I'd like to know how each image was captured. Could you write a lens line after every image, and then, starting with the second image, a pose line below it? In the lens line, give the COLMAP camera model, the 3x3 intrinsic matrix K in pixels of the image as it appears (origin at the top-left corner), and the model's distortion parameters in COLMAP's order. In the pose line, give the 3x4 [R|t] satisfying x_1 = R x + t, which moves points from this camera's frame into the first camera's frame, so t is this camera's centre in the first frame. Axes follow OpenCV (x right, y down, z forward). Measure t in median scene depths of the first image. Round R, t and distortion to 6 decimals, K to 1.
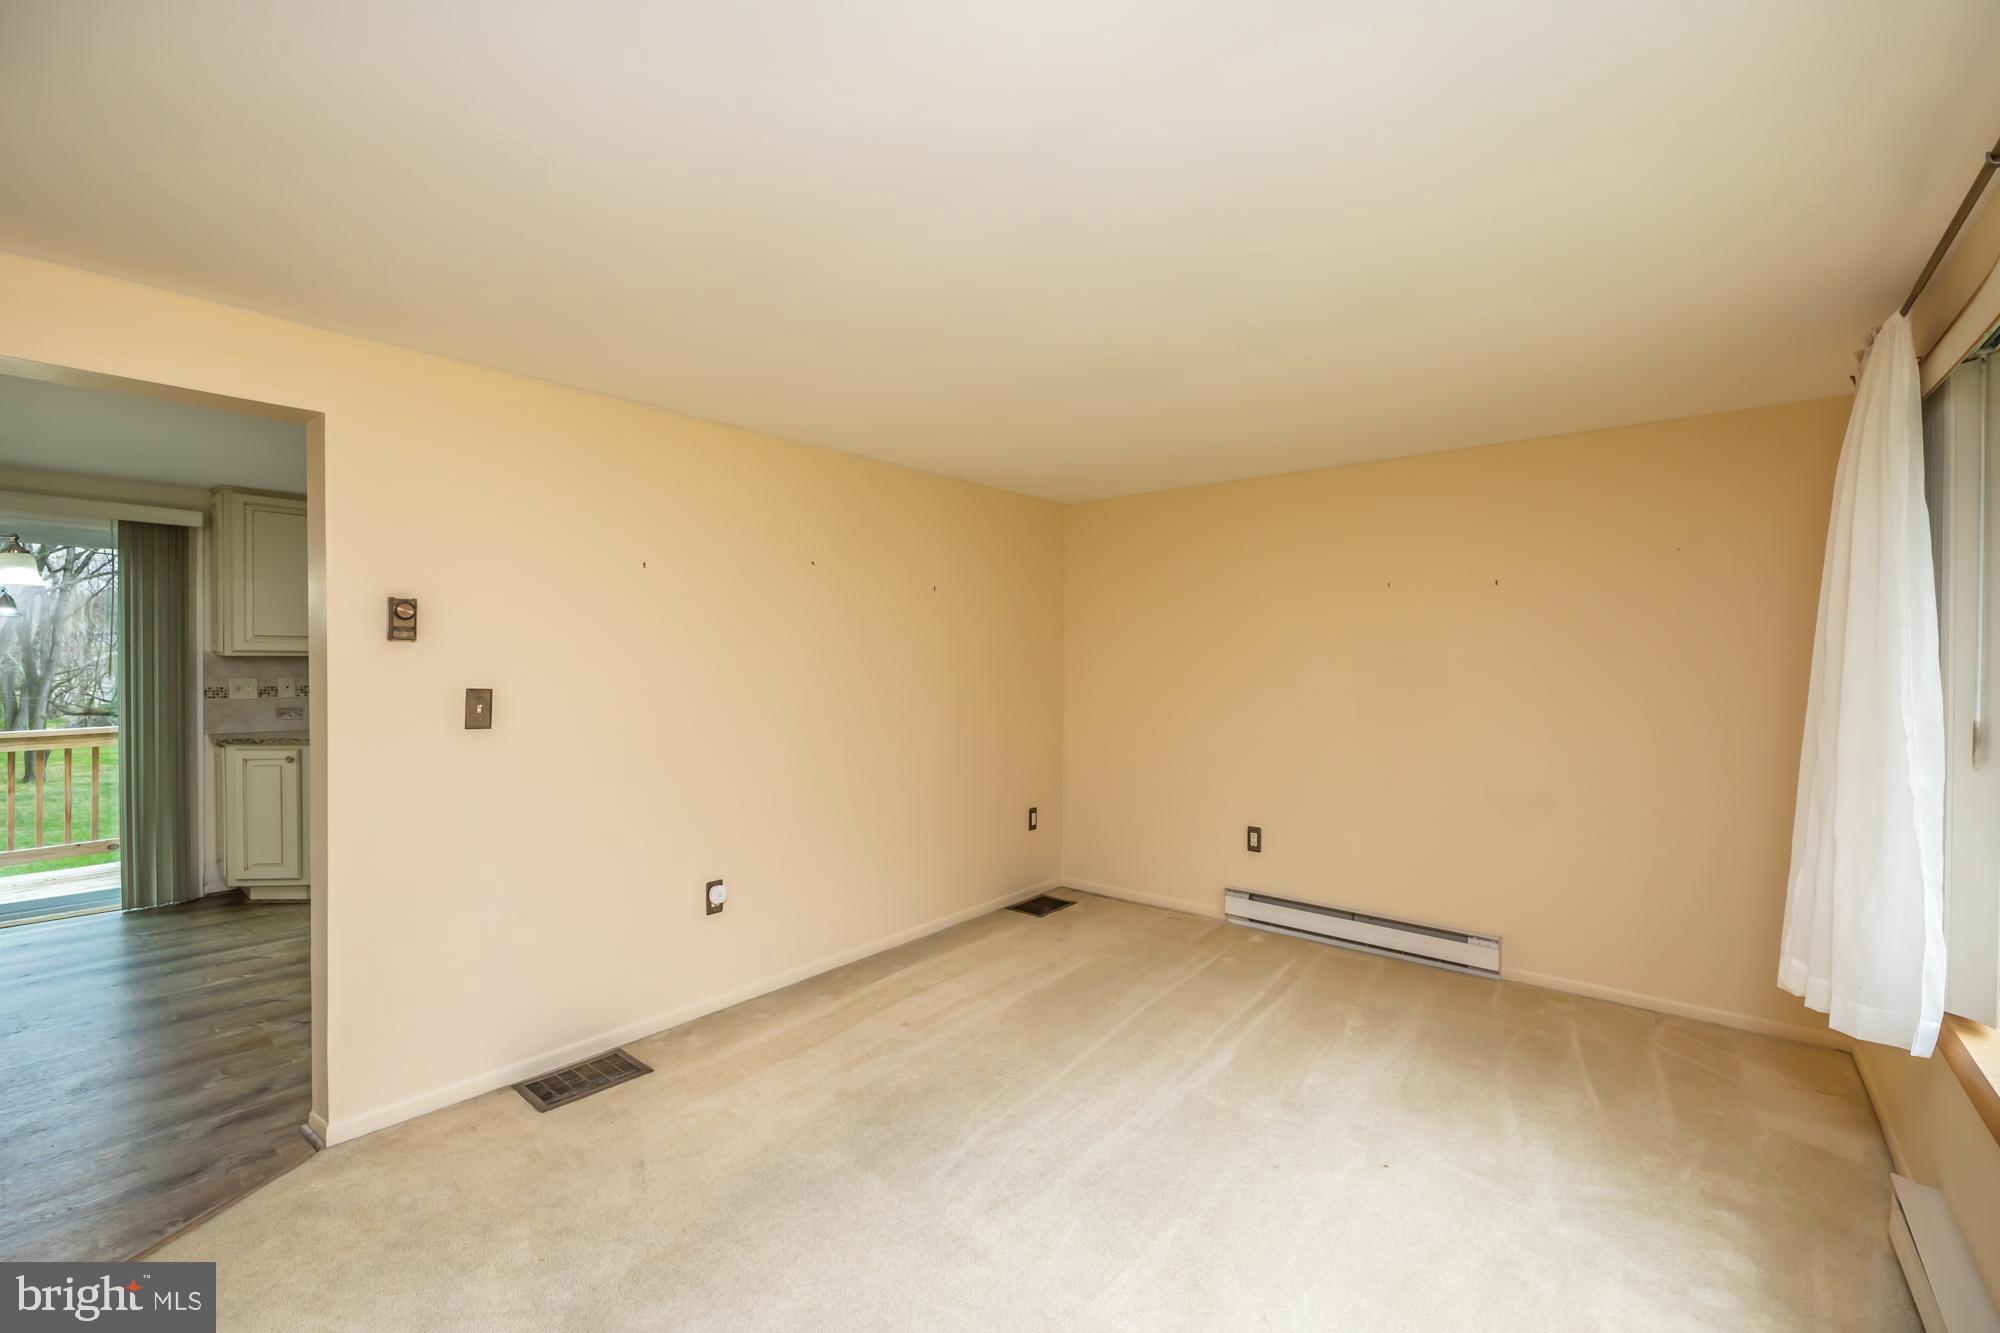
lens RADIAL K [[858.8, 0, 1003.3], [0, 858.8, 673.1], [0, 0, 1]] dist [-0.001435, -0.000135]
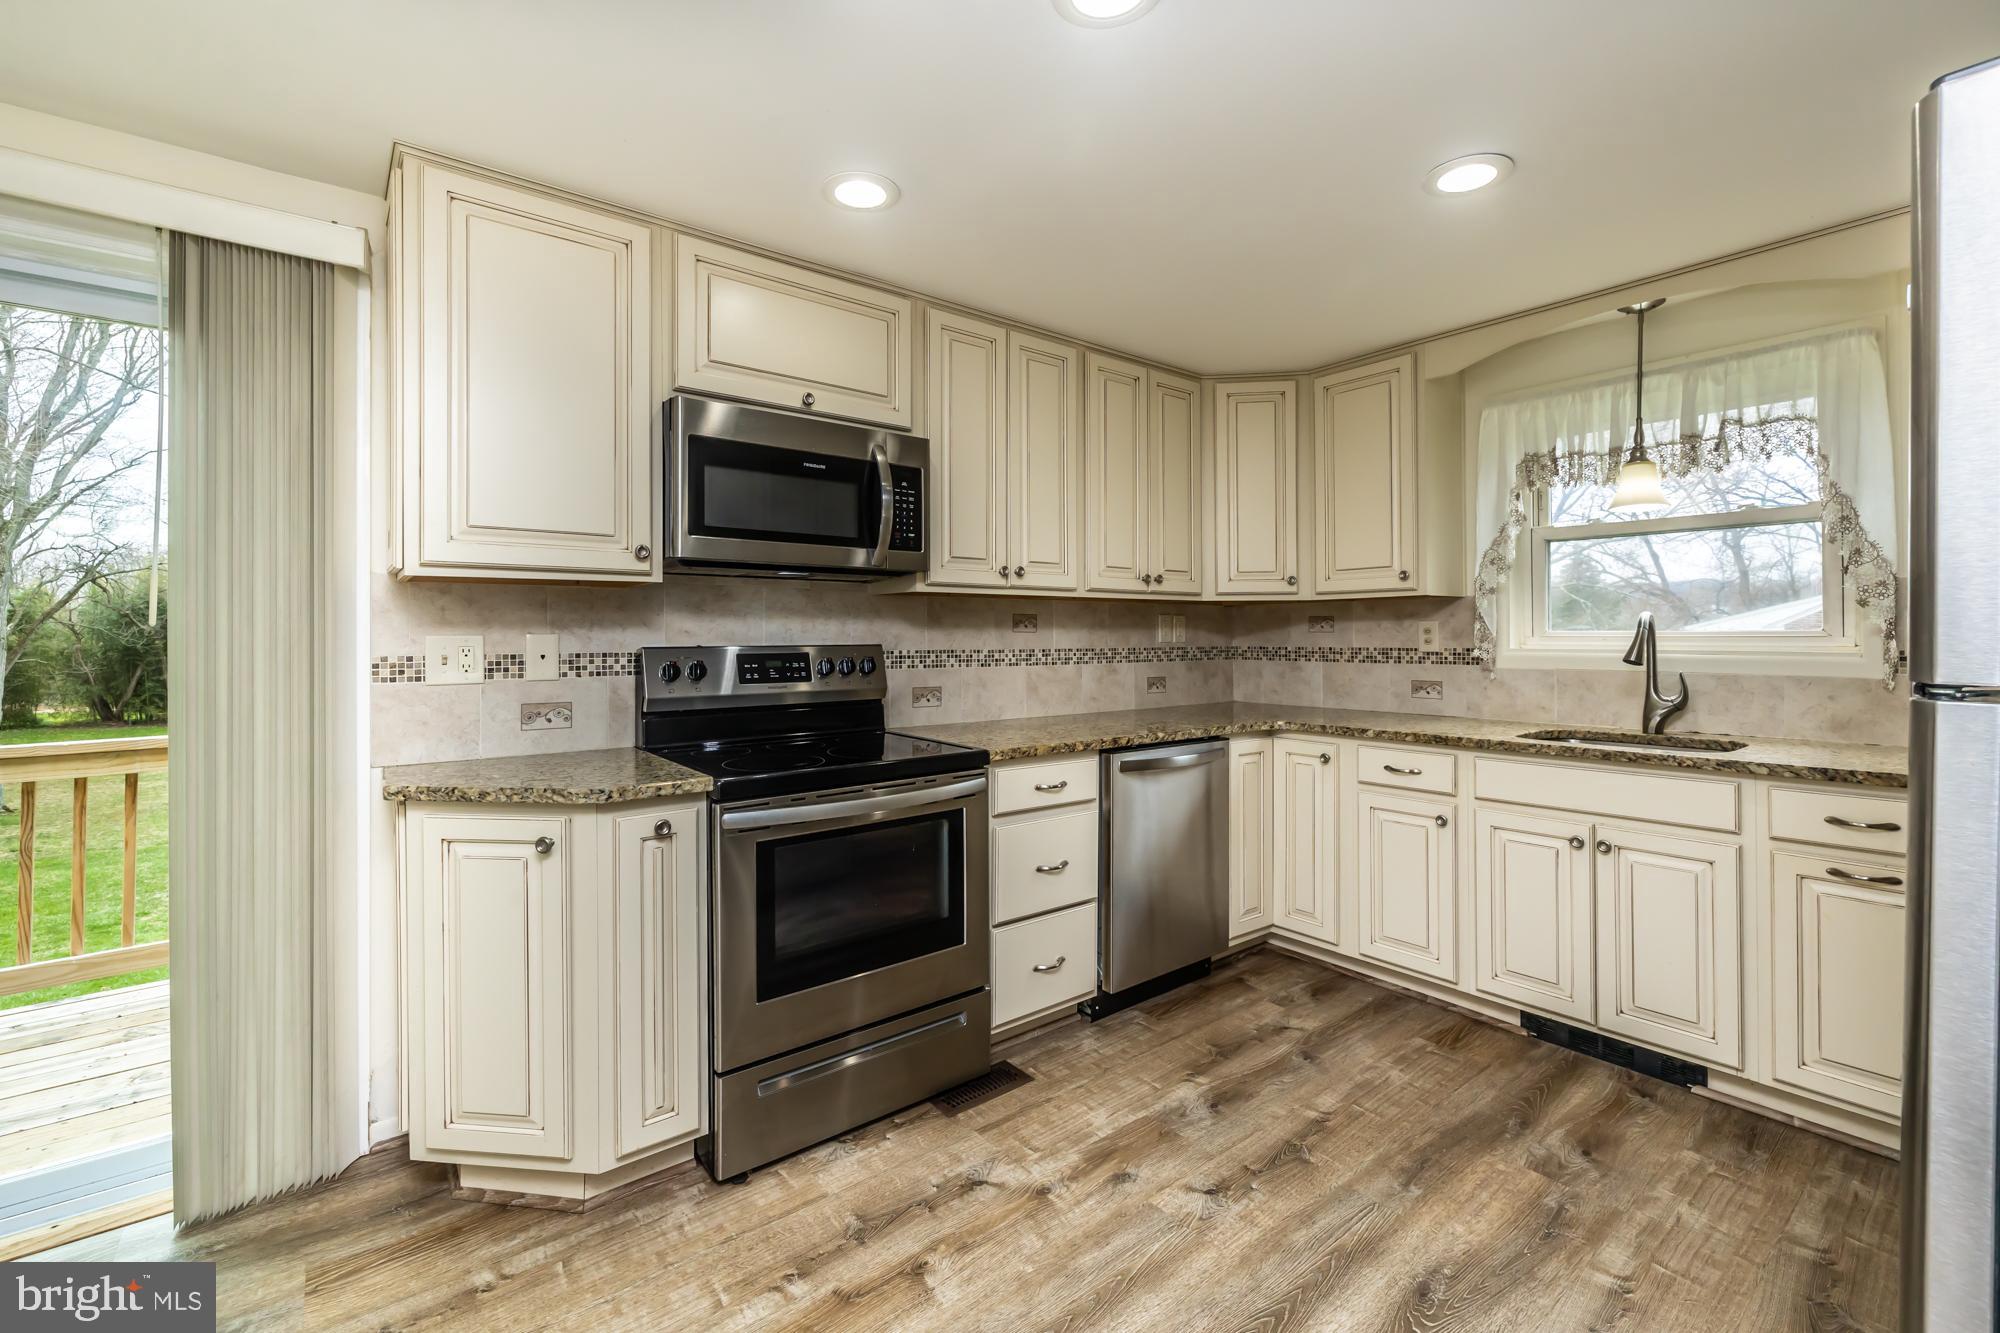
lens RADIAL K [[851.1, 0, 1009.8], [0, 851.1, 632.4], [0, 0, 1]] dist [-0.001678, 0.000104]
pose [[0.980022, -0.009227, -0.198673, -0.553062], [0.005322, 0.999782, -0.020181, 0.015398], [0.198816, 0.018721, 0.979858, 0.667952]]
